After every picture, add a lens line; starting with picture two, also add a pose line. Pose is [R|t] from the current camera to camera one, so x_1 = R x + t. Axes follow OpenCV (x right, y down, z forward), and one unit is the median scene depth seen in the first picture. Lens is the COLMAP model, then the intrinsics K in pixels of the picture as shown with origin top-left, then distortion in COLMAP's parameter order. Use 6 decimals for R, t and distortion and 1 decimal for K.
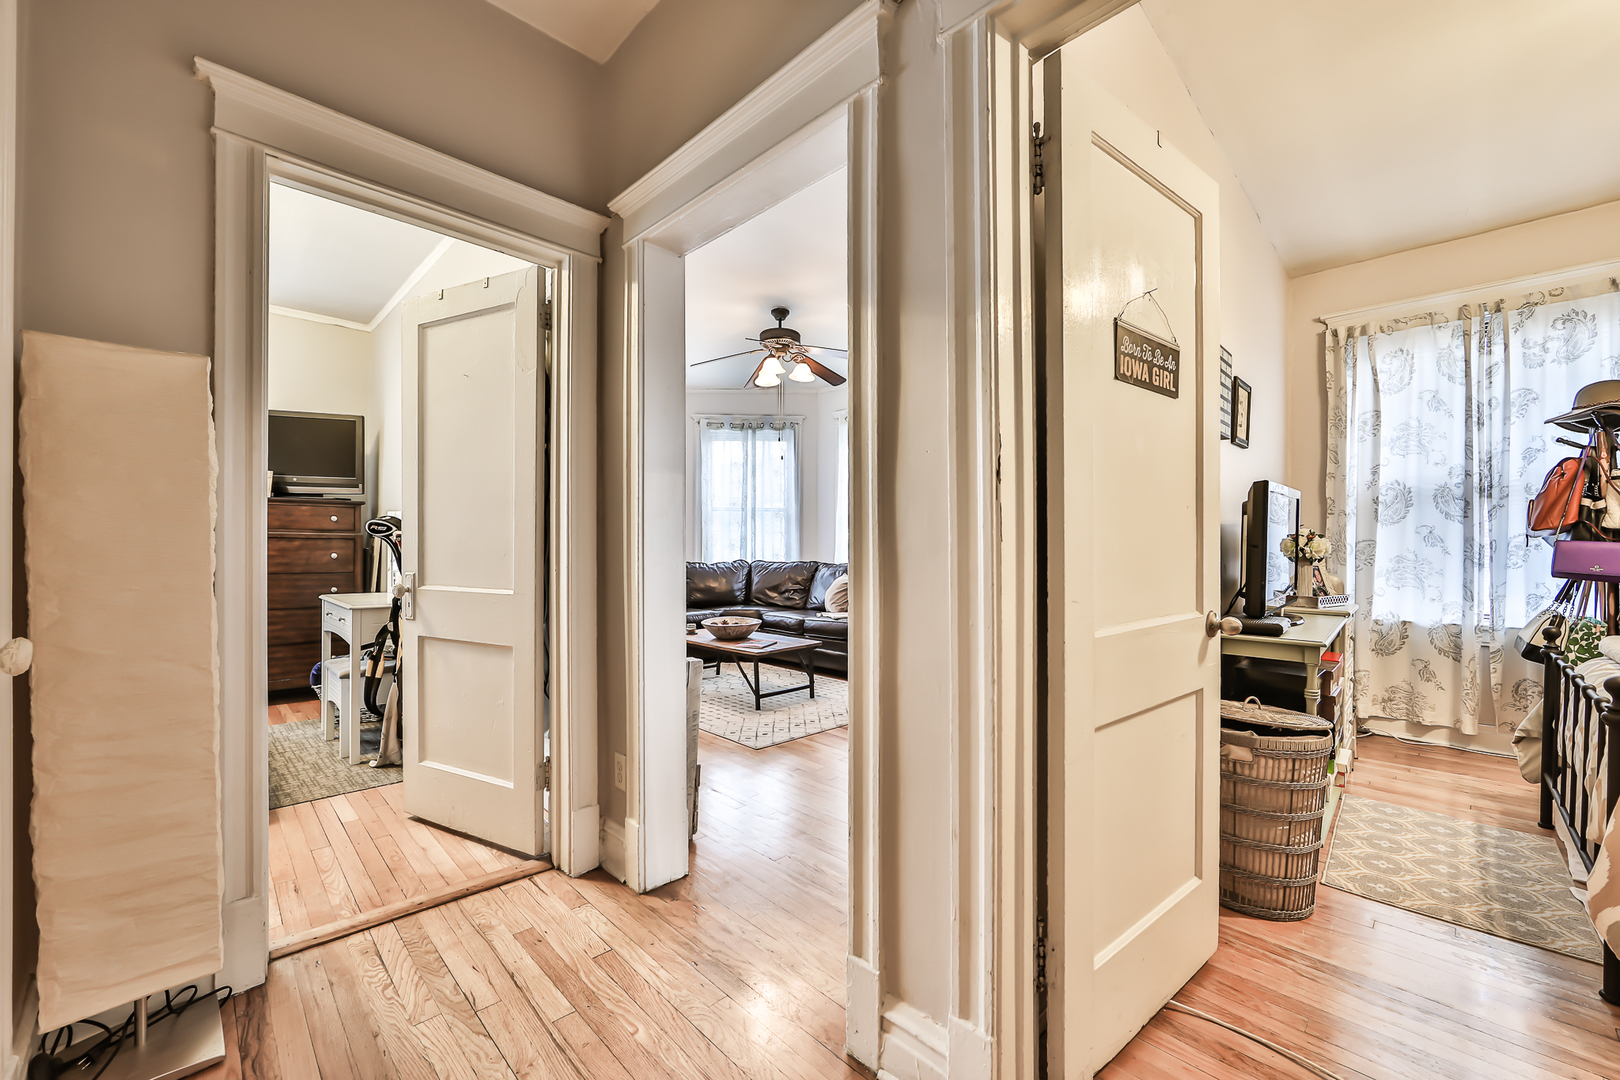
lens RADIAL K [[637.5, 0, 813.0], [0, 637.5, 542.8], [0, 0, 1]] dist [-0.010682, 0.001301]
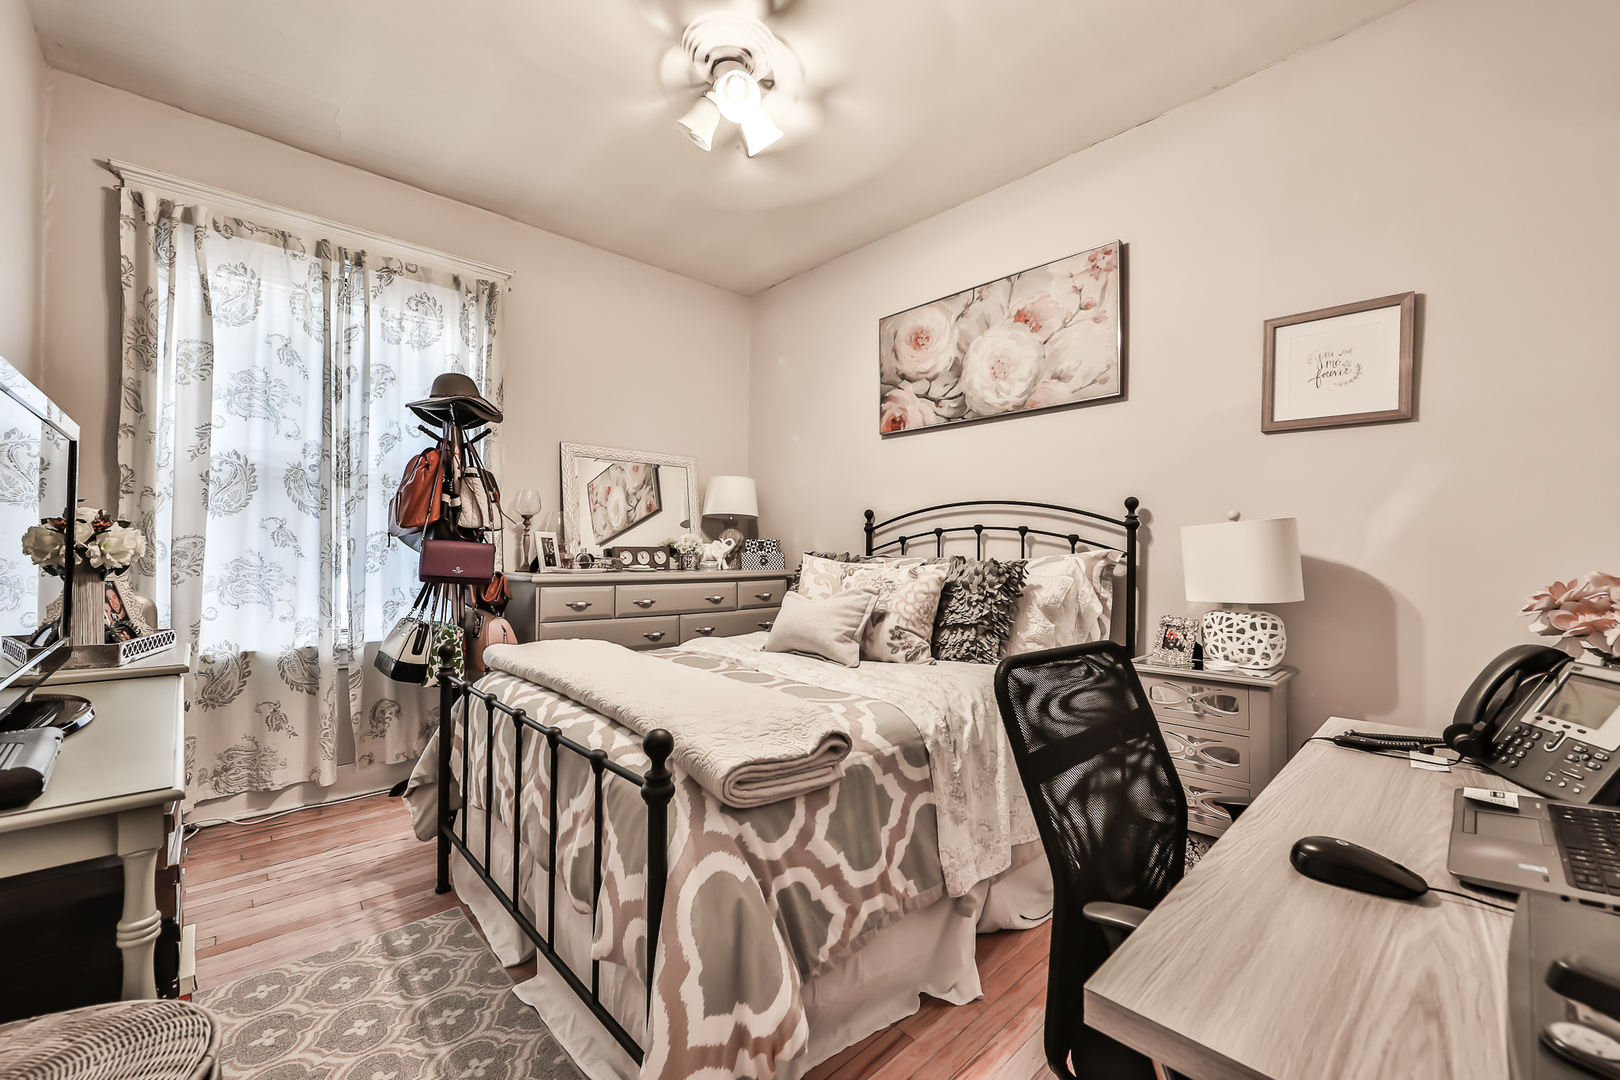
lens RADIAL K [[637.5, 0, 810.7], [0, 637.5, 550.0], [0, 0, 1]] dist [-0.010682, 0.001301]
pose [[0.032314, -0.000756, 0.999477, 0.249686], [-0.006017, 0.999981, 0.000951, 0.005612], [-0.999460, -0.006045, 0.032309, 0.345467]]
